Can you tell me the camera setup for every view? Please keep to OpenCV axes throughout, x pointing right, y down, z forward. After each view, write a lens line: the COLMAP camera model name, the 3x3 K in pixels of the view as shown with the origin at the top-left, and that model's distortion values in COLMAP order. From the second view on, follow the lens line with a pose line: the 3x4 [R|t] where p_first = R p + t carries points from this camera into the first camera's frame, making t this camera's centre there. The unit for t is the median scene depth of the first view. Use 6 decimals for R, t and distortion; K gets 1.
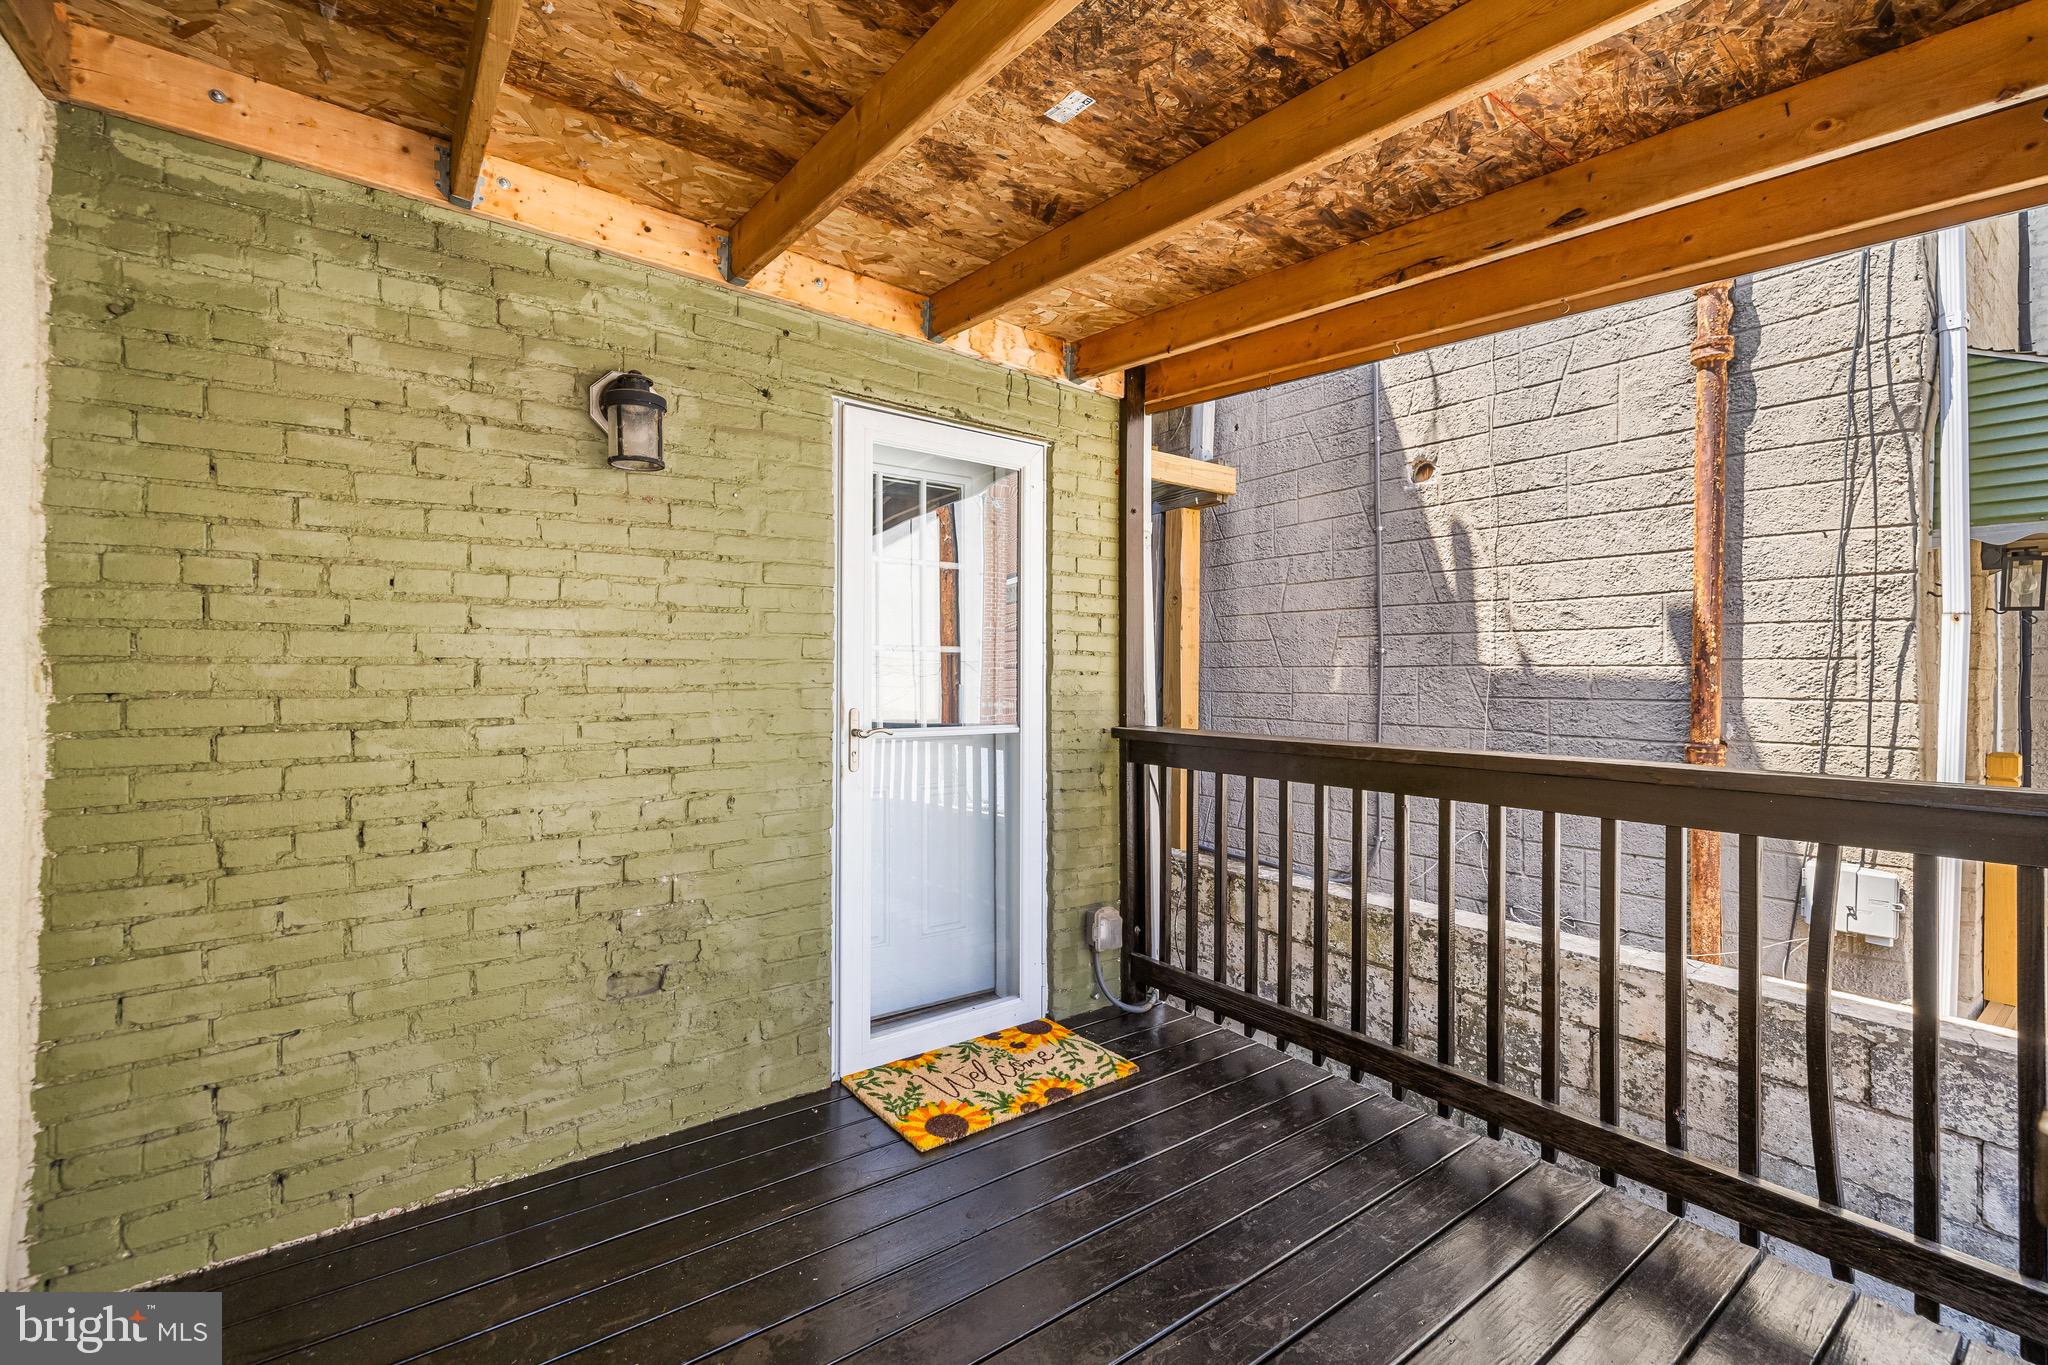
lens RADIAL K [[883.7, 0, 1035.5], [0, 883.7, 673.8], [0, 0, 1]] dist [0.000175, 0.000176]
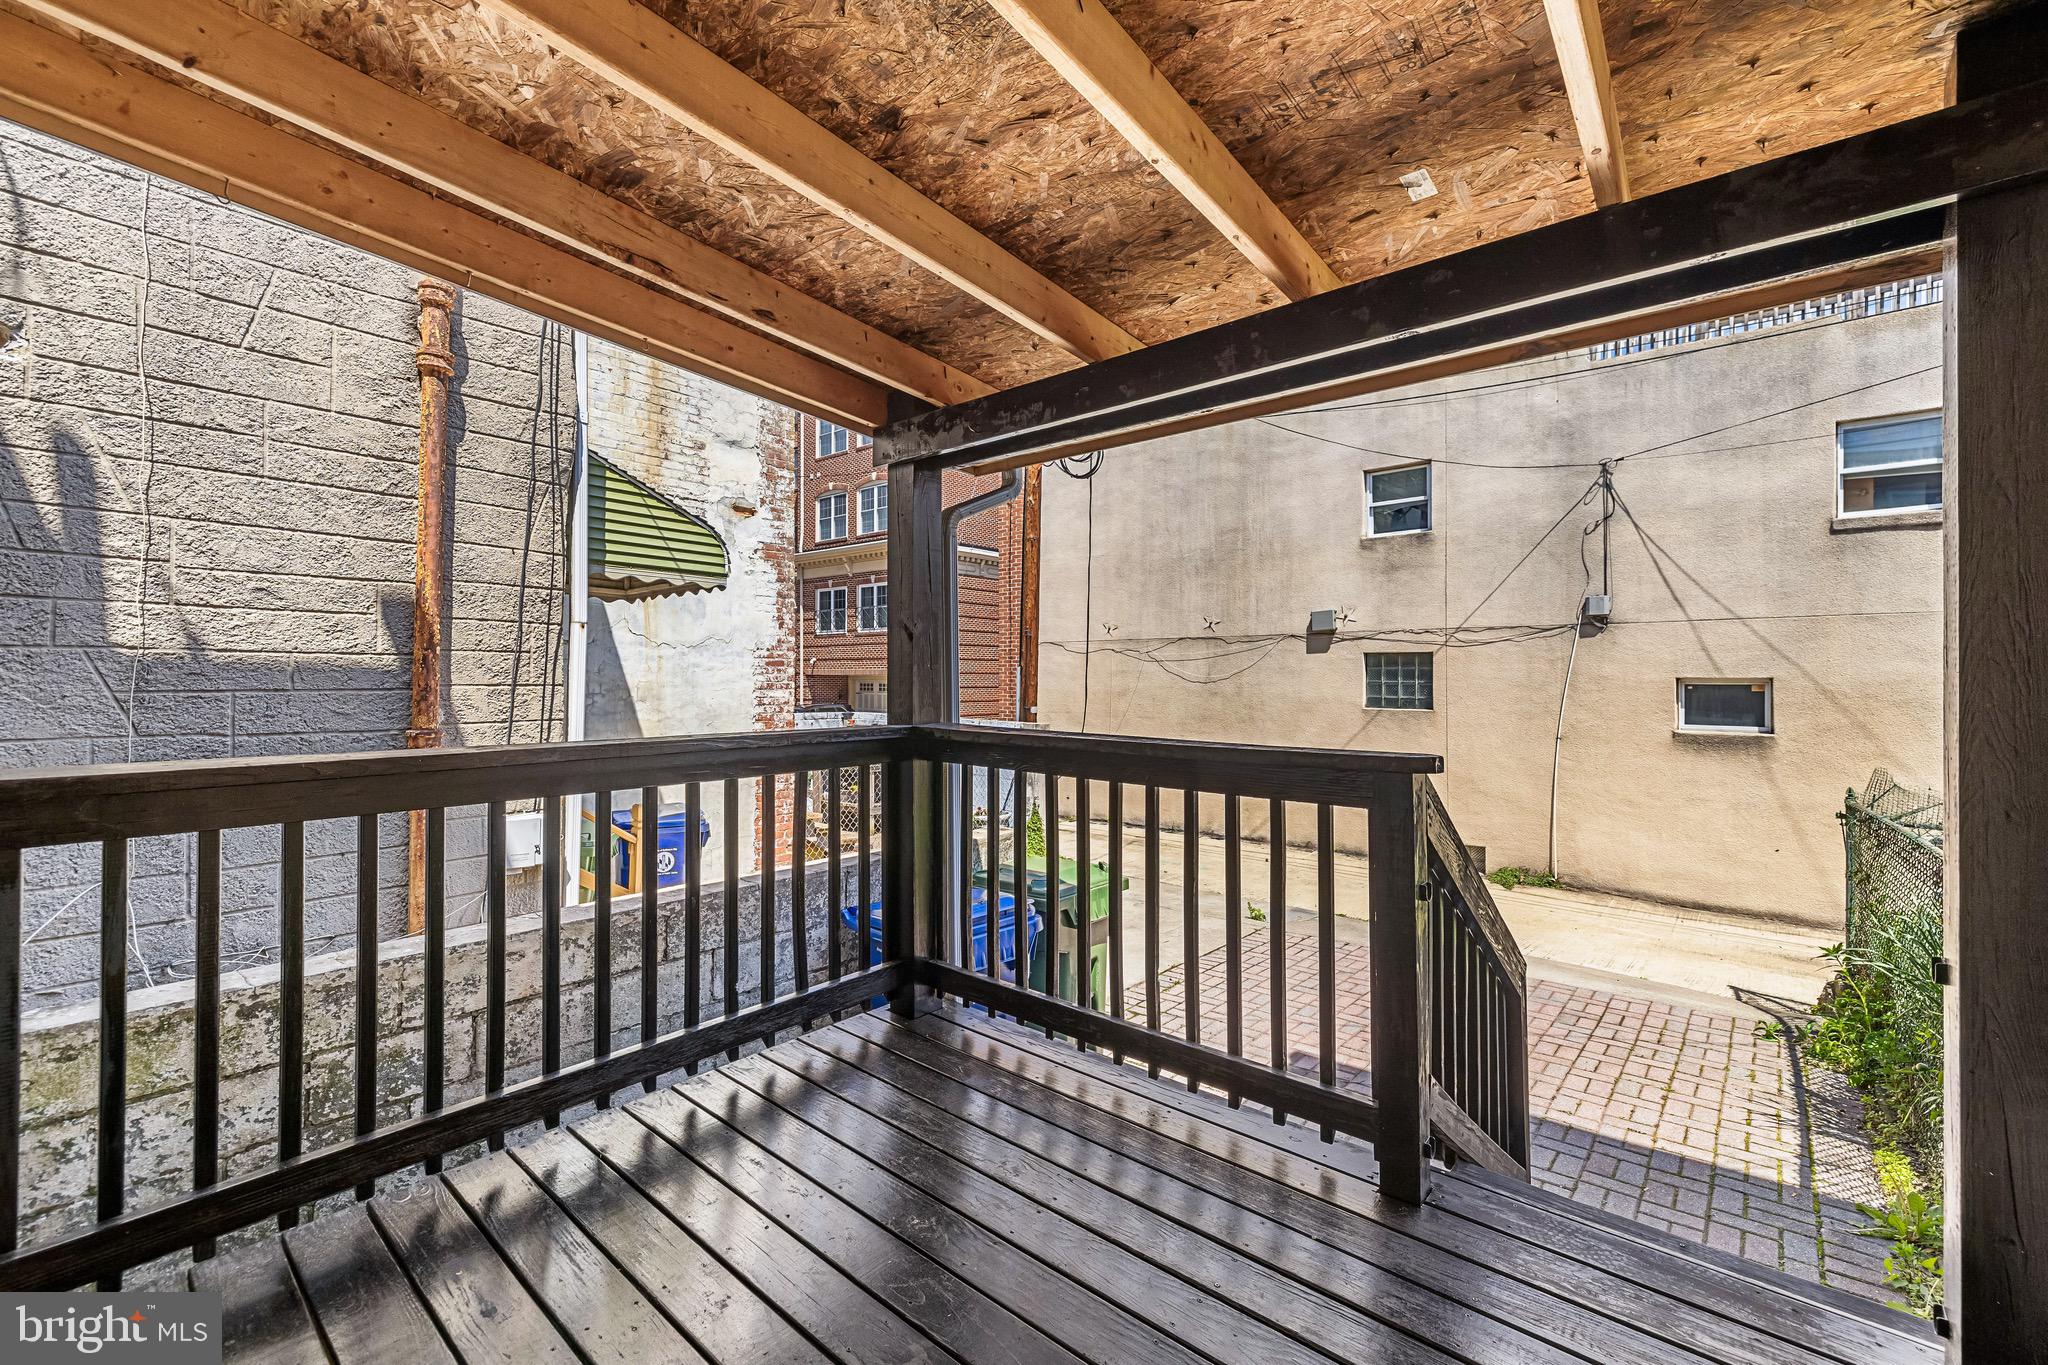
lens RADIAL K [[844.9, 0, 1035.3], [0, 844.9, 681.5], [0, 0, 1]] dist [-0.001616, -0.000048]
pose [[-0.227022, -0.019035, 0.973704, -0.397291], [-0.016527, 0.999740, 0.015691, -0.006001], [-0.973749, -0.012530, -0.227278, 0.516216]]
